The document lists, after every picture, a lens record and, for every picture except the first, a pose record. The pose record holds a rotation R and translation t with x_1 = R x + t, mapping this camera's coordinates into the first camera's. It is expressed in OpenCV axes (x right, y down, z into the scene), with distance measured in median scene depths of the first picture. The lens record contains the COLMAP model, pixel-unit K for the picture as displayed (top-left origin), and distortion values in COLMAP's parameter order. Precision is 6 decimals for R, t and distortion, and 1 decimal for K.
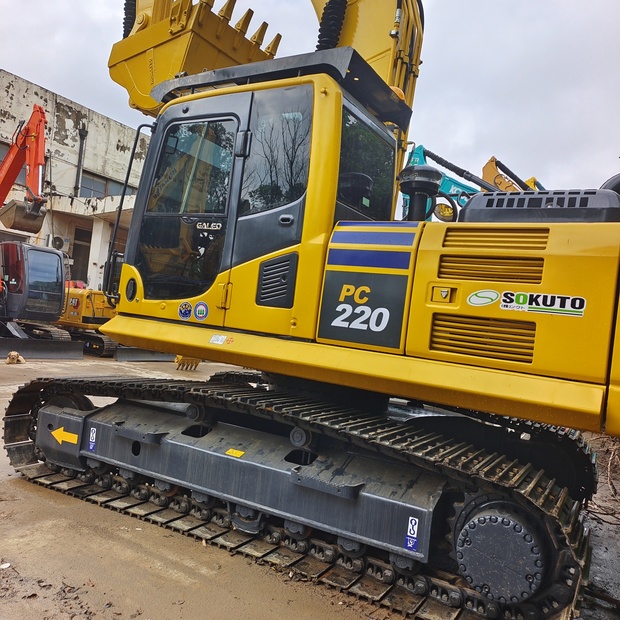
lens RADIAL K [[558.9, 0, 303.4], [0, 558.9, 298.3], [0, 0, 1]] dist [0.031166, 0.020561]
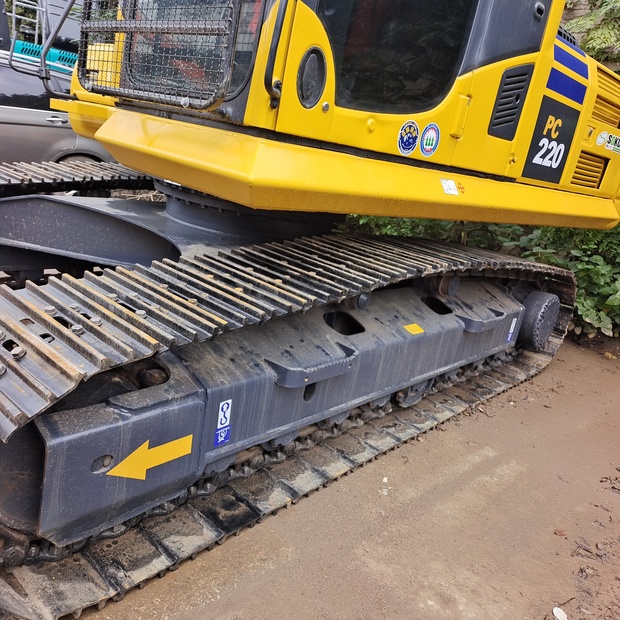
lens RADIAL K [[558.9, 0, 318.5], [0, 558.9, 312.8], [0, 0, 1]] dist [0.031166, 0.020561]
pose [[0.245768, -0.343976, 0.906244, -0.898973], [-0.173410, 0.904235, 0.390241, -0.025716], [-0.953691, -0.253061, 0.162583, 1.065701]]
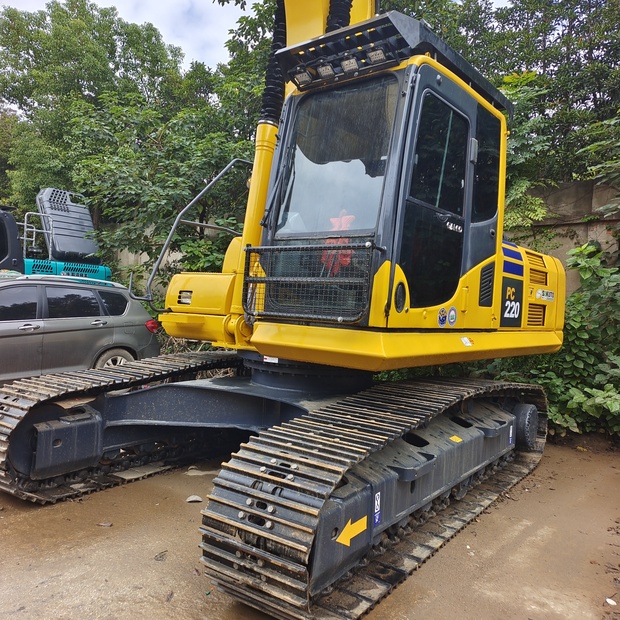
lens RADIAL K [[558.9, 0, 315.1], [0, 558.9, 313.1], [0, 0, 1]] dist [0.031166, 0.020561]
pose [[0.122814, -0.117616, 0.985436, -1.291983], [-0.066176, 0.989772, 0.126381, -0.098867], [-0.990221, -0.080734, 0.113774, 1.238575]]
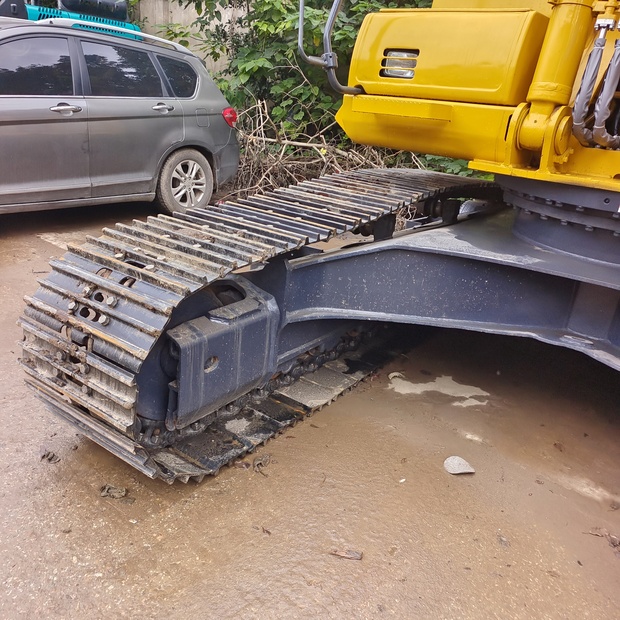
lens RADIAL K [[558.9, 0, 318.9], [0, 558.9, 311.8], [0, 0, 1]] dist [0.031166, 0.020561]
pose [[0.140474, -0.440770, 0.886560, -0.716553], [-0.111398, 0.882717, 0.456510, 0.027153], [-0.983797, -0.162889, 0.074898, 1.728214]]
